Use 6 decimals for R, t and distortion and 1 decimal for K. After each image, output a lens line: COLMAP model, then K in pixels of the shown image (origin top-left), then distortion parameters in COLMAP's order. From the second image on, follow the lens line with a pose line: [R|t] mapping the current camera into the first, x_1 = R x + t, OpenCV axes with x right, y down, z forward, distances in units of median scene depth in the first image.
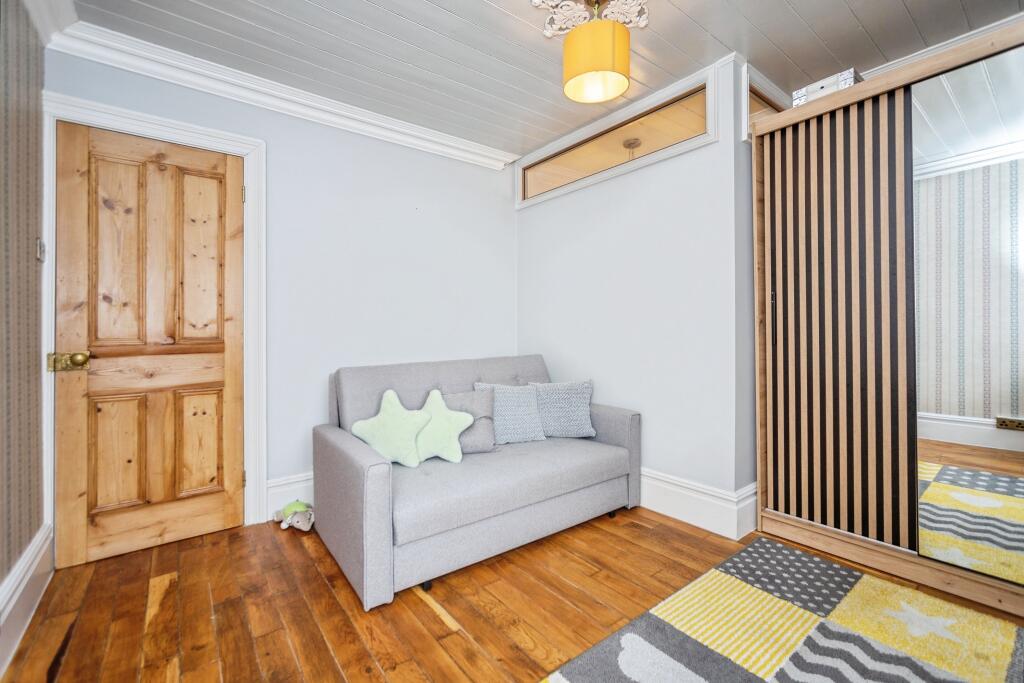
lens RADIAL K [[439.2, 0, 514.0], [0, 439.2, 339.9], [0, 0, 1]] dist [-0.000471, 0.000285]
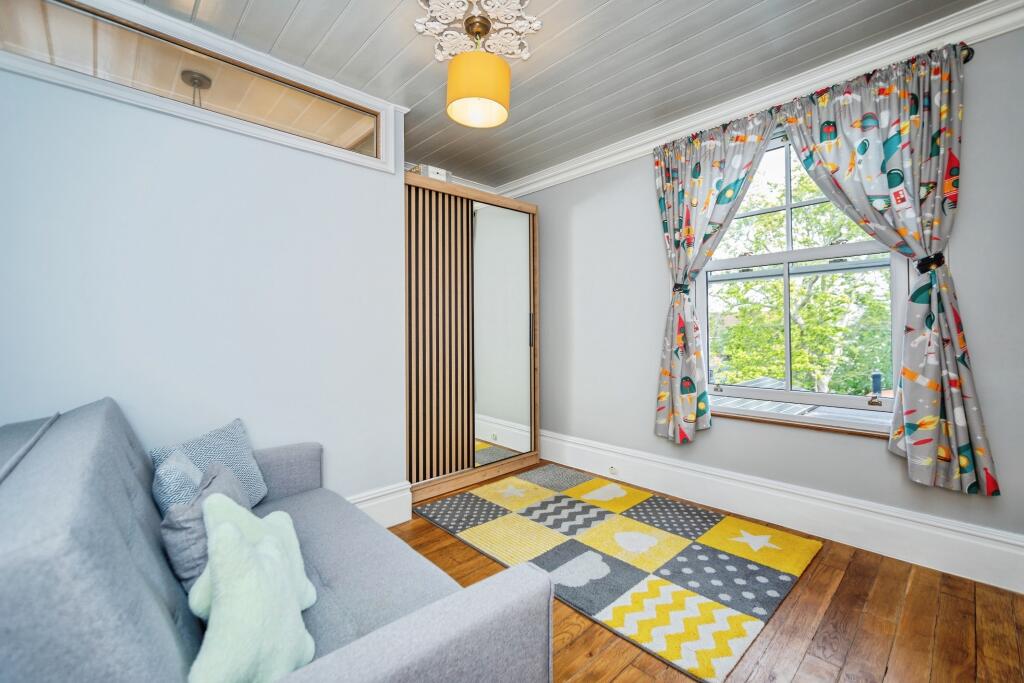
lens RADIAL K [[439.2, 0, 514.0], [0, 439.2, 339.9], [0, 0, 1]] dist [-0.000471, 0.000285]
pose [[-0.101090, -0.009369, 0.994833, -0.864271], [0.032014, 0.999407, 0.012666, -0.041165], [-0.994362, 0.033129, -0.100730, 1.031391]]
